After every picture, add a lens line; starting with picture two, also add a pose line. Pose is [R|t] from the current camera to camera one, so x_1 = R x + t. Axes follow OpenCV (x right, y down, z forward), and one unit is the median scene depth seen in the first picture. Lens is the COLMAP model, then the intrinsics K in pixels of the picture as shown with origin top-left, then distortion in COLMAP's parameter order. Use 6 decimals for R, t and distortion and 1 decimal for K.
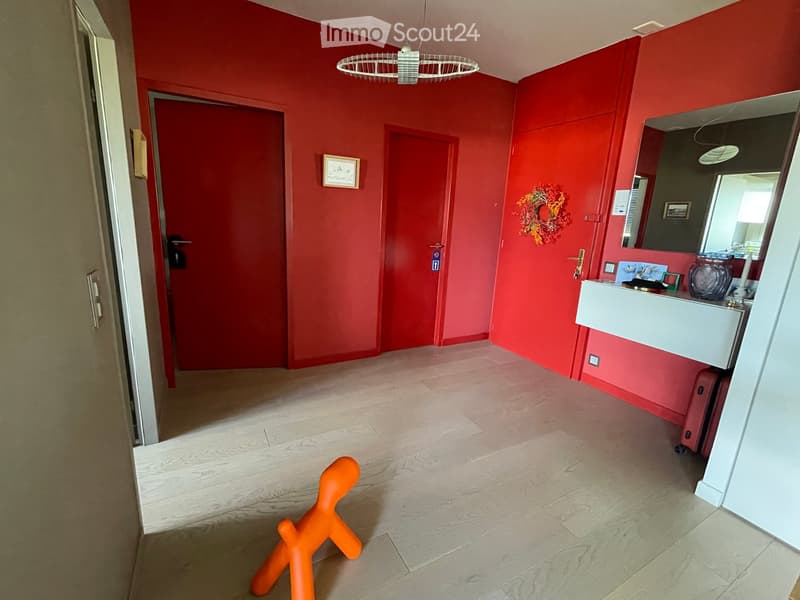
lens RADIAL K [[369.1, 0, 402.2], [0, 369.1, 296.8], [0, 0, 1]] dist [0.005056, -0.000121]
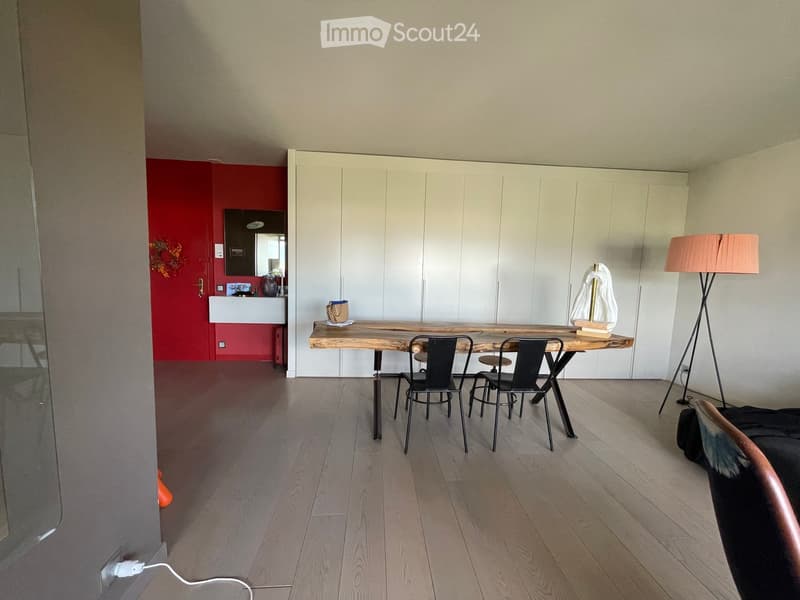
lens RADIAL K [[321.4, 0, 399.8], [0, 321.4, 298.2], [0, 0, 1]] dist [0.000886, -0.000011]
pose [[0.428483, -0.124515, 0.894929, -0.431716], [0.190629, 0.980622, 0.045167, 0.060838], [-0.883212, 0.151247, 0.443916, -0.397956]]
